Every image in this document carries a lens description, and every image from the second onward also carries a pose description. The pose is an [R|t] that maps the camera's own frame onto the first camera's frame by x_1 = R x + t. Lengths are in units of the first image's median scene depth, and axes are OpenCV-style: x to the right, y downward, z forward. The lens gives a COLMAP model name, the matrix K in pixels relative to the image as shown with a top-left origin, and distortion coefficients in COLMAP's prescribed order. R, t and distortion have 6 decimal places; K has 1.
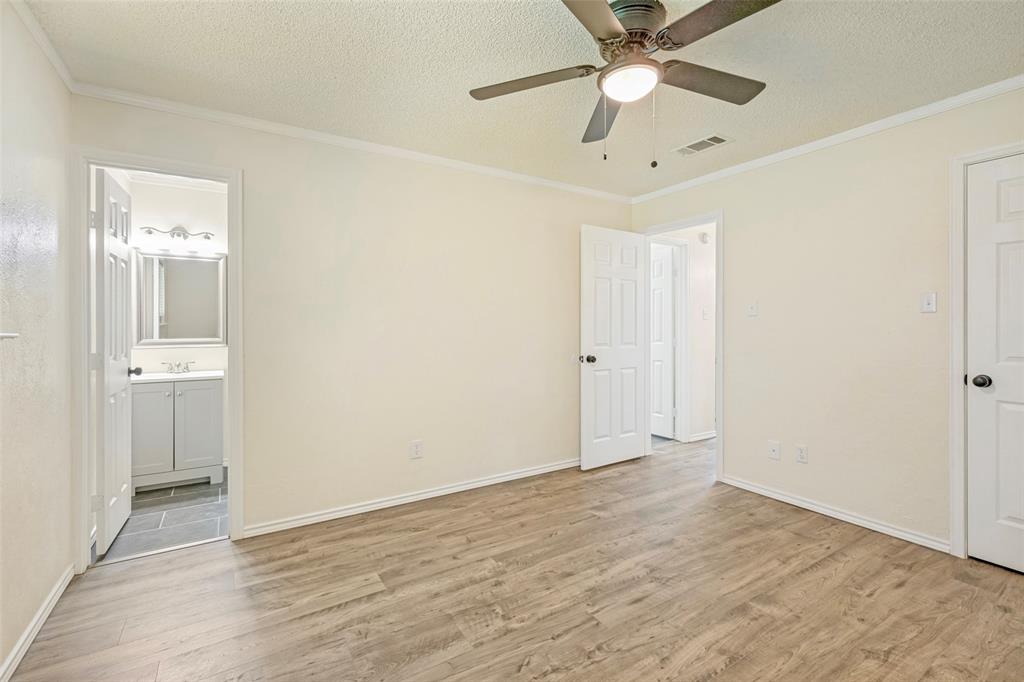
lens RADIAL K [[450.4, 0, 504.8], [0, 450.4, 334.8], [0, 0, 1]] dist [0.002916, -0.000190]
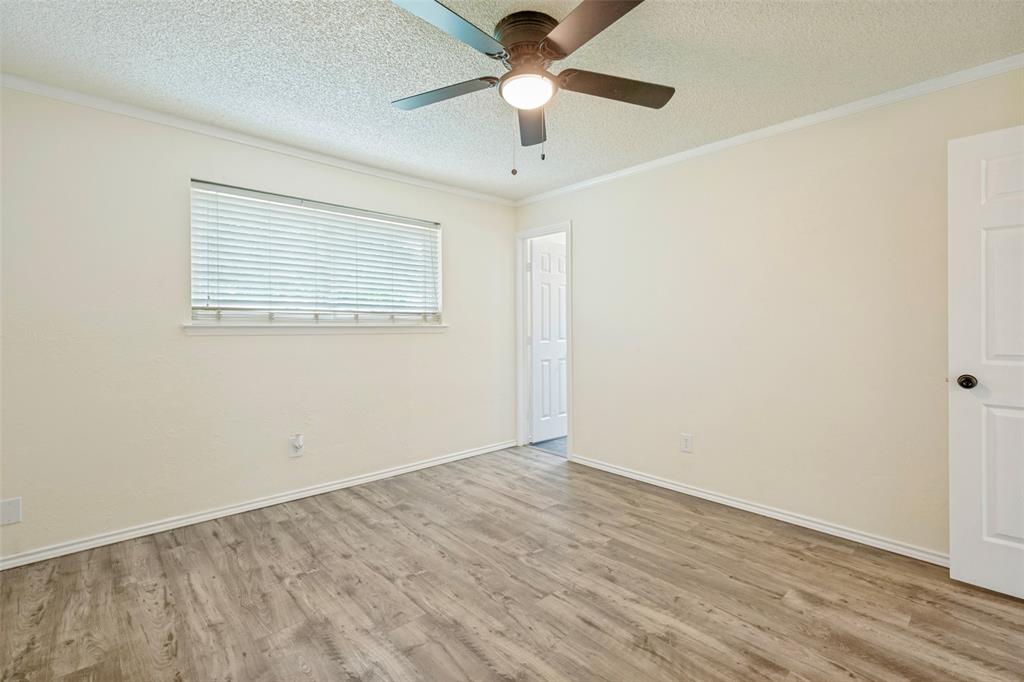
lens RADIAL K [[450.4, 0, 509.5], [0, 450.4, 323.0], [0, 0, 1]] dist [0.002916, -0.000190]
pose [[0.195801, 0.000468, -0.980644, 0.986929], [-0.017015, 0.999851, -0.002920, -0.004356], [0.980496, 0.017257, 0.195780, 0.564941]]
